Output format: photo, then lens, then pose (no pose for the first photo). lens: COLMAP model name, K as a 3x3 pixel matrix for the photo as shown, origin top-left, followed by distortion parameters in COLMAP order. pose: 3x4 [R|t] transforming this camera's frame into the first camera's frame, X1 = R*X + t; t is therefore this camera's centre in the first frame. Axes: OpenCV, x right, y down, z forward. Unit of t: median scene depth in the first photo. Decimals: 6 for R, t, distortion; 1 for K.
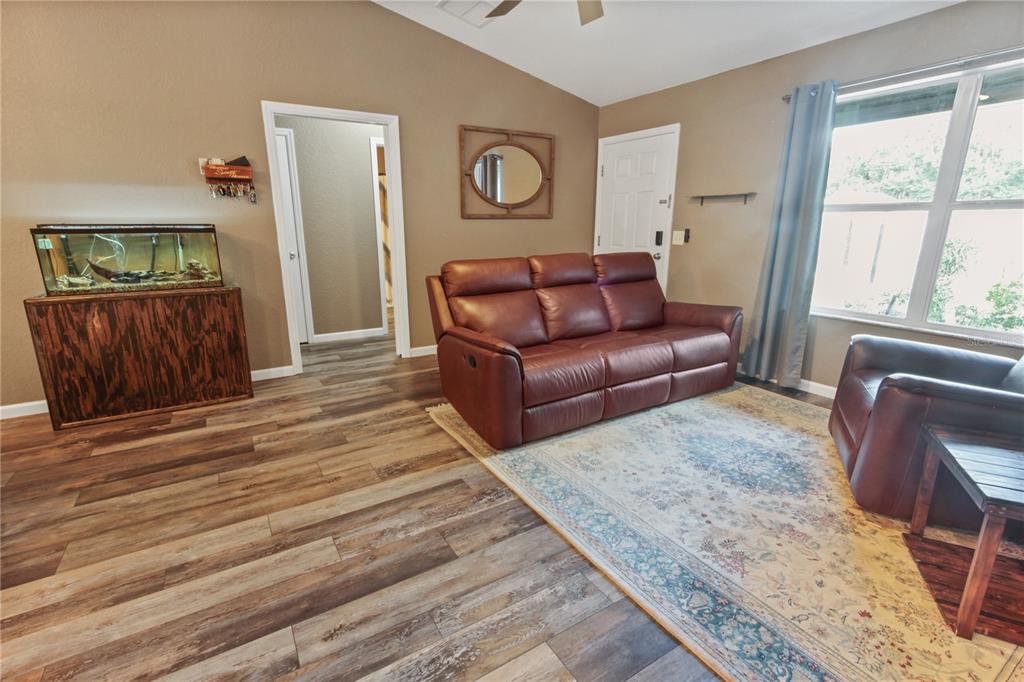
lens RADIAL K [[474.6, 0, 508.6], [0, 474.6, 342.9], [0, 0, 1]] dist [-0.000896, 0.002348]
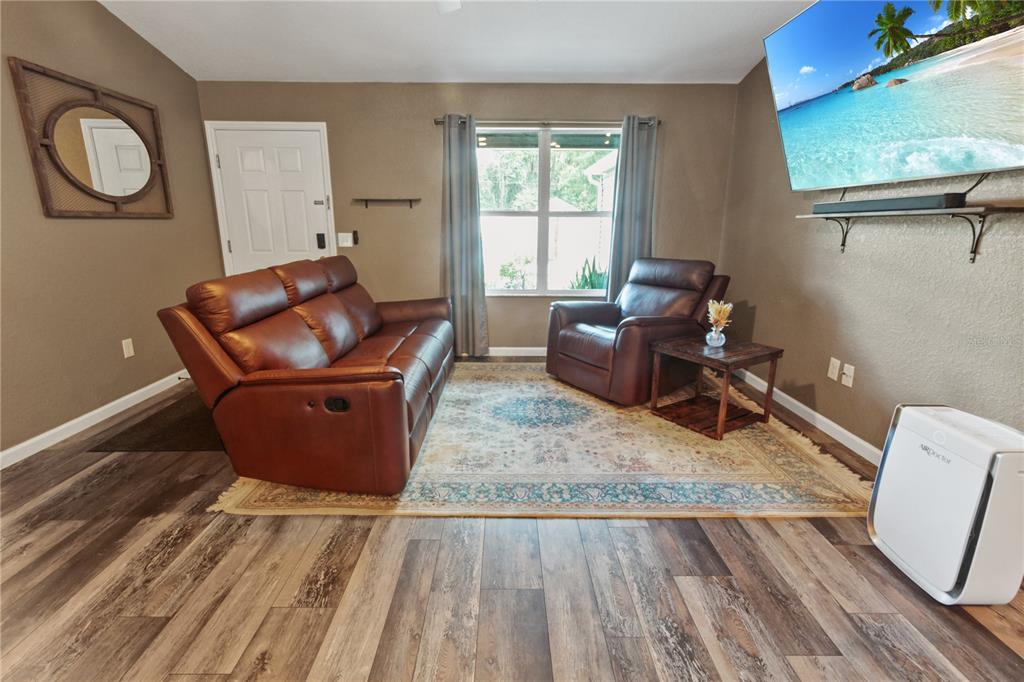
lens RADIAL K [[474.6, 0, 505.3], [0, 474.6, 340.0], [0, 0, 1]] dist [-0.000896, 0.002348]
pose [[0.520512, -0.200074, 0.830083, -0.590336], [0.208983, 0.972443, 0.103343, -0.090559], [-0.827885, 0.119683, 0.547980, 0.367033]]
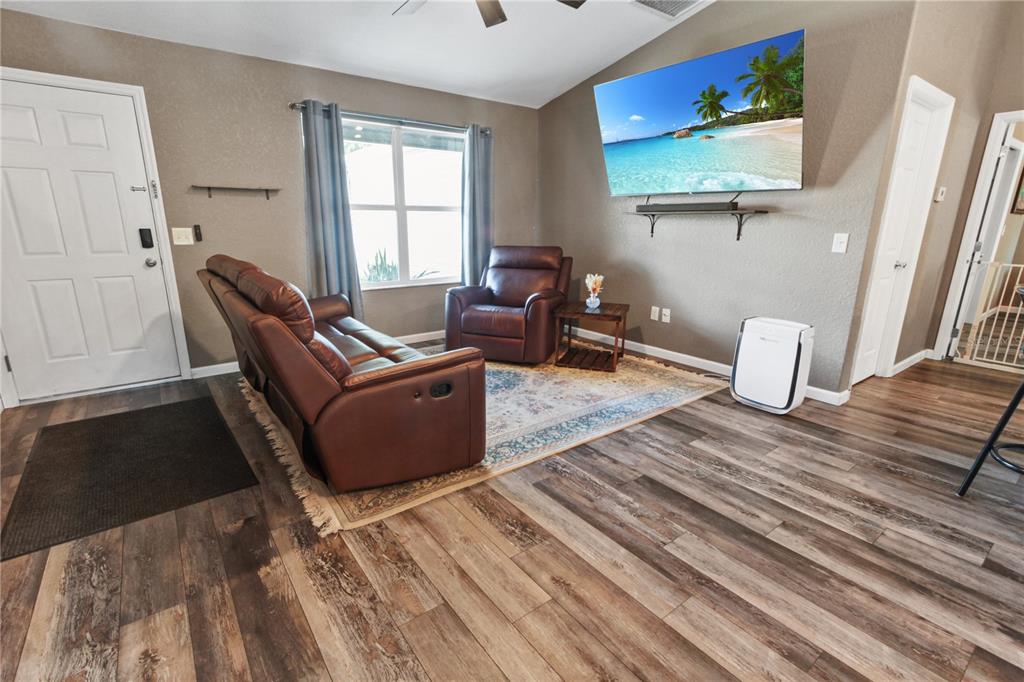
lens RADIAL K [[474.6, 0, 506.1], [0, 474.6, 339.8], [0, 0, 1]] dist [-0.000896, 0.002348]
pose [[-0.093559, -0.246287, 0.964671, -0.909825], [0.241890, 0.934266, 0.261984, -0.242160], [-0.965783, 0.257855, -0.027835, 0.958583]]
